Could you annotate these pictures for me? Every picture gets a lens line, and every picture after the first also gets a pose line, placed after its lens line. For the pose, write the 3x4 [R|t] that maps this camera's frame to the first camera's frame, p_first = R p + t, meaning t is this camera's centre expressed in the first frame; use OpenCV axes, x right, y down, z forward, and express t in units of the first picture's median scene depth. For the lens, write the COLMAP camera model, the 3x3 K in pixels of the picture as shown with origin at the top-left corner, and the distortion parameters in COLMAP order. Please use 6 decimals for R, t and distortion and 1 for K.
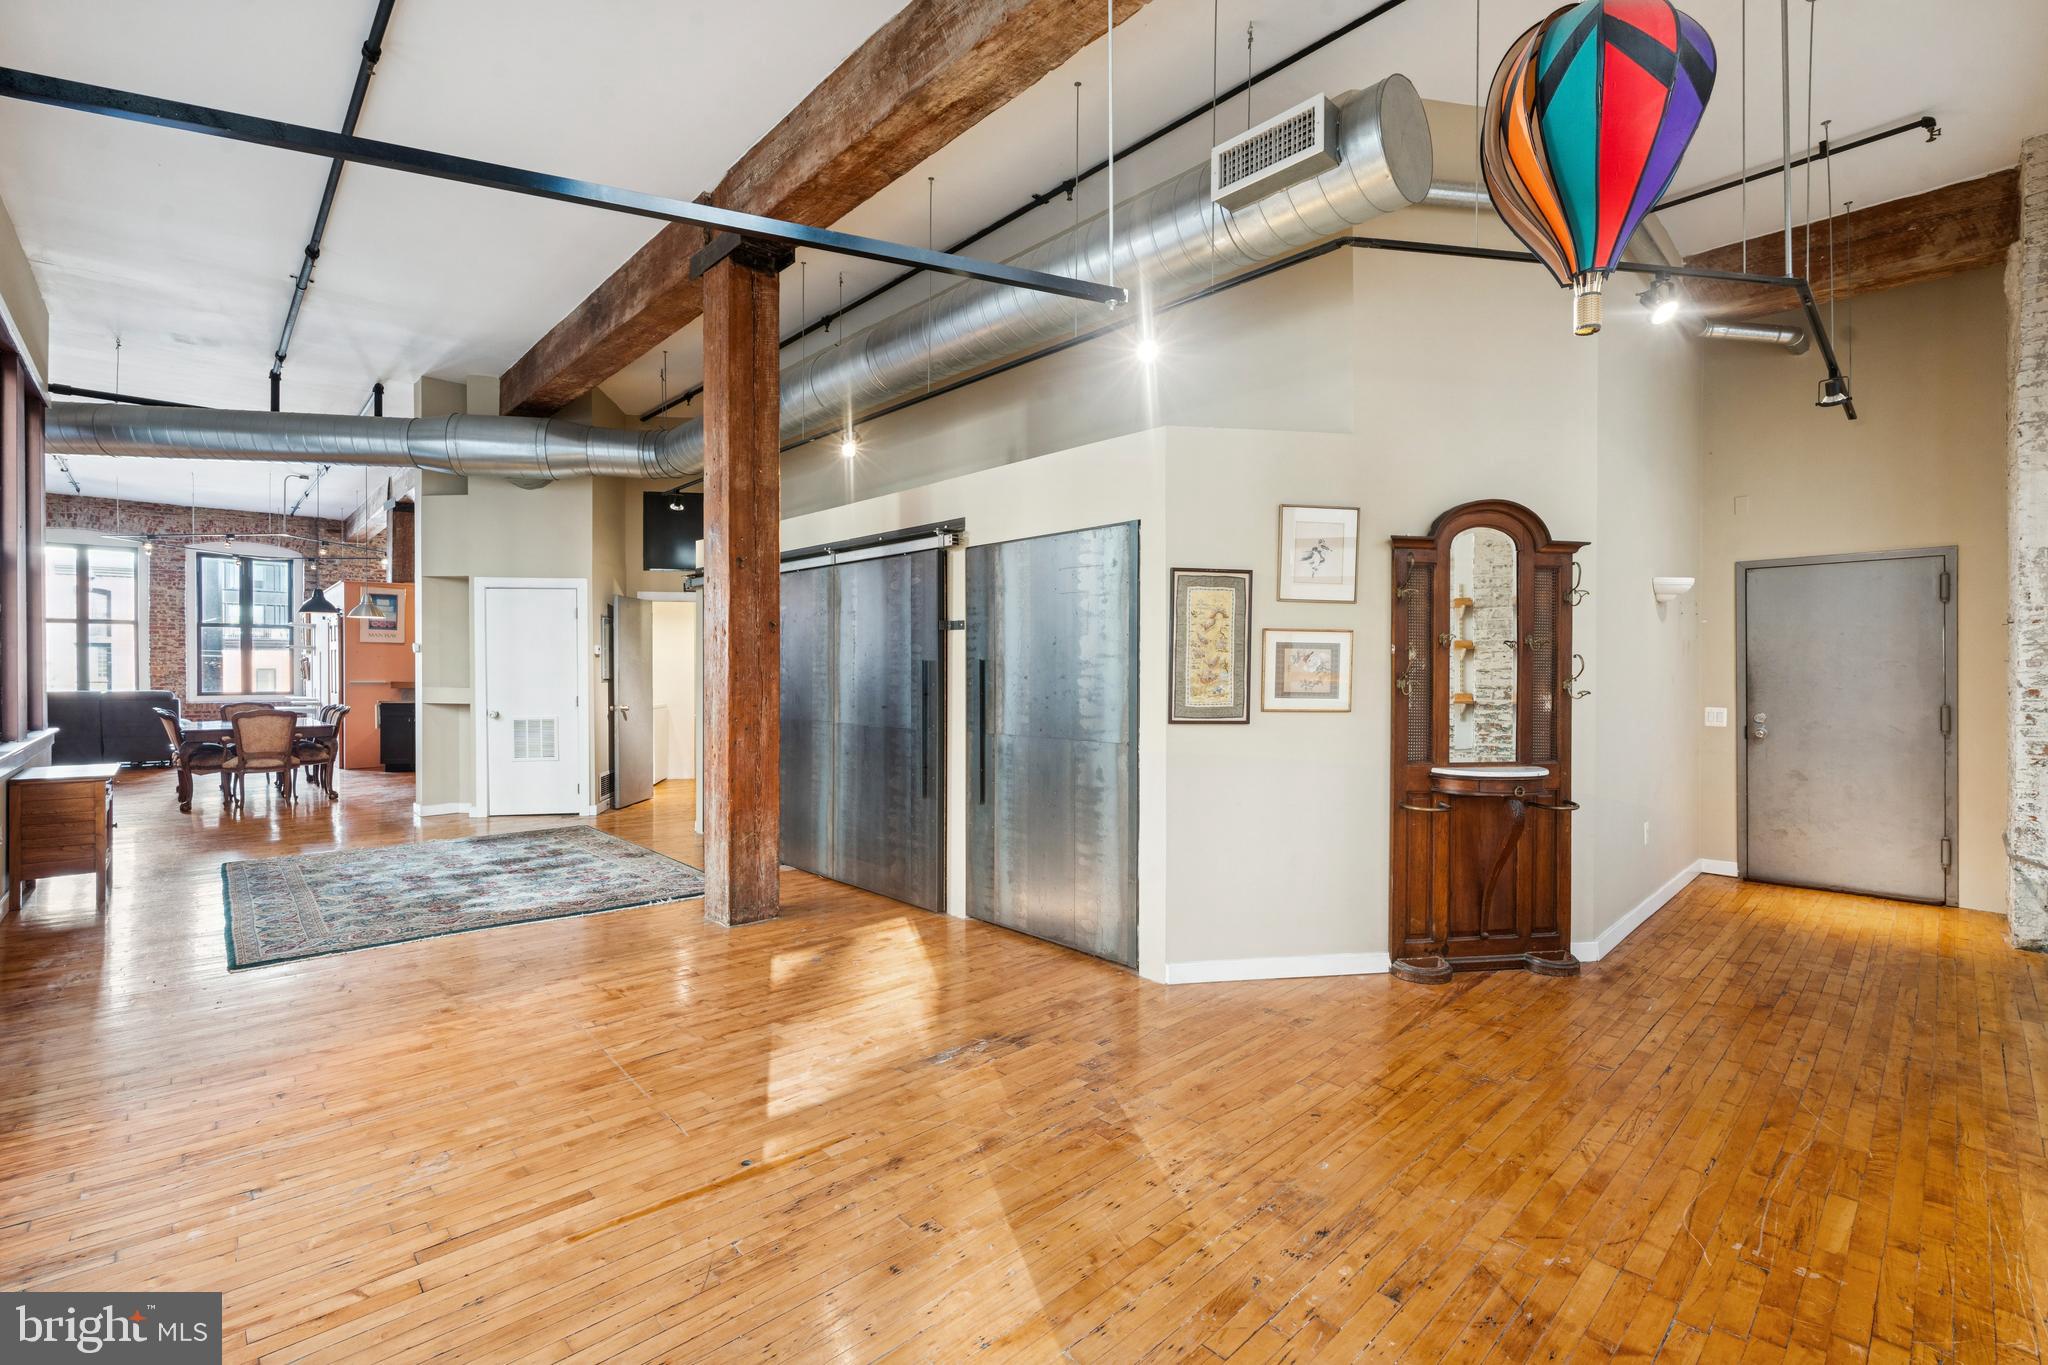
lens RADIAL K [[895.8, 0, 1011.0], [0, 895.8, 676.8], [0, 0, 1]] dist [-0.004367, 0.000063]
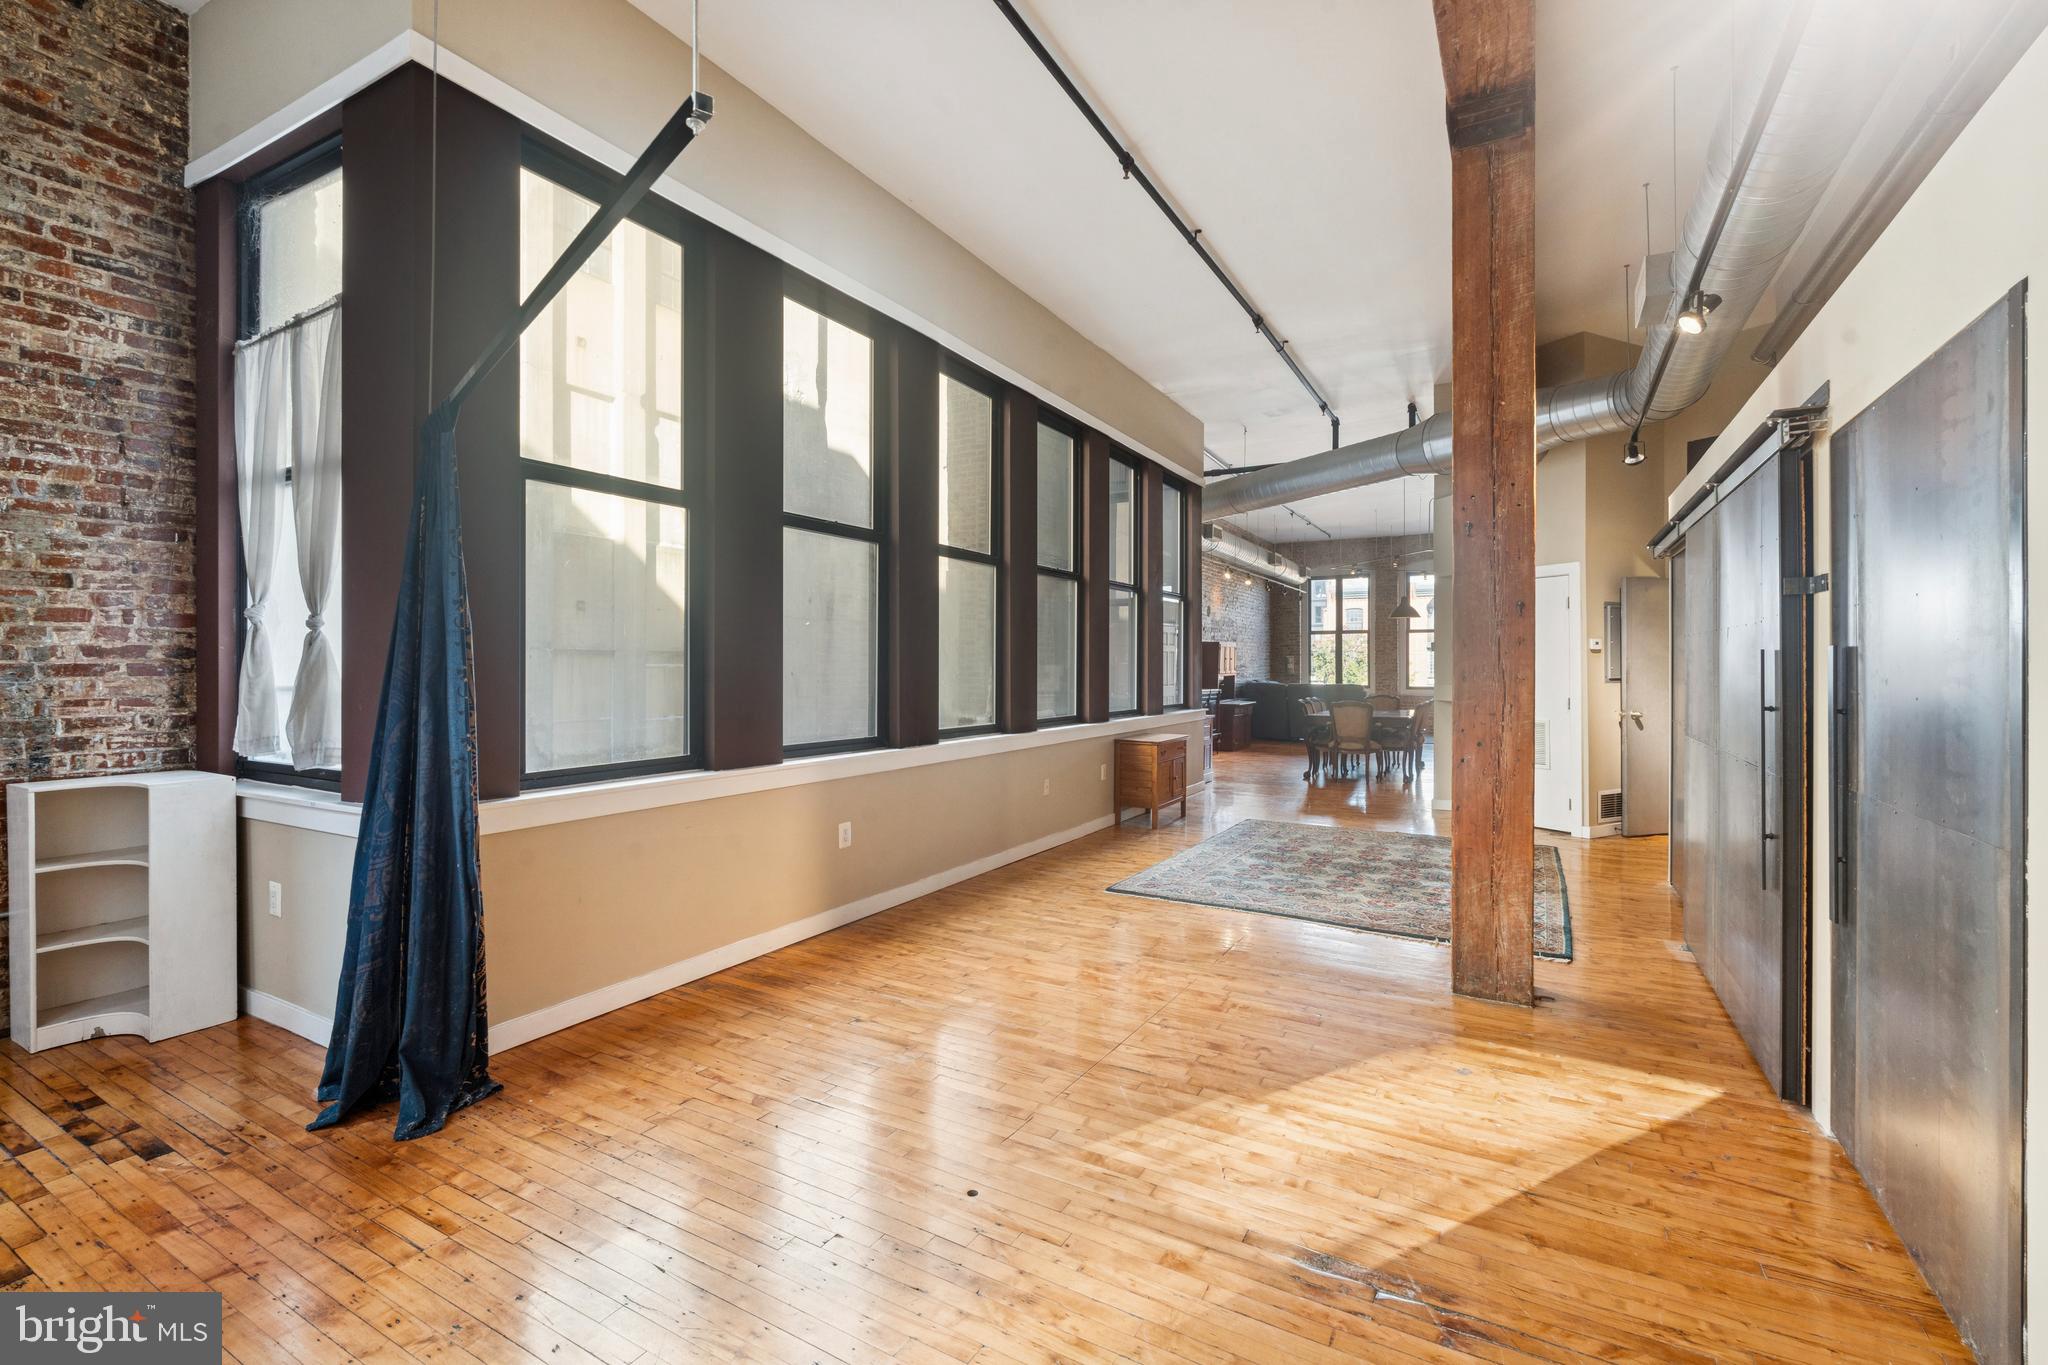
lens RADIAL K [[895.8, 0, 1019.6], [0, 895.8, 665.6], [0, 0, 1]] dist [-0.004367, 0.000063]
pose [[0.302442, -0.002197, -0.953165, 0.312640], [-0.008029, 0.999956, -0.004852, -0.002090], [0.953134, 0.009120, 0.302411, 0.387681]]
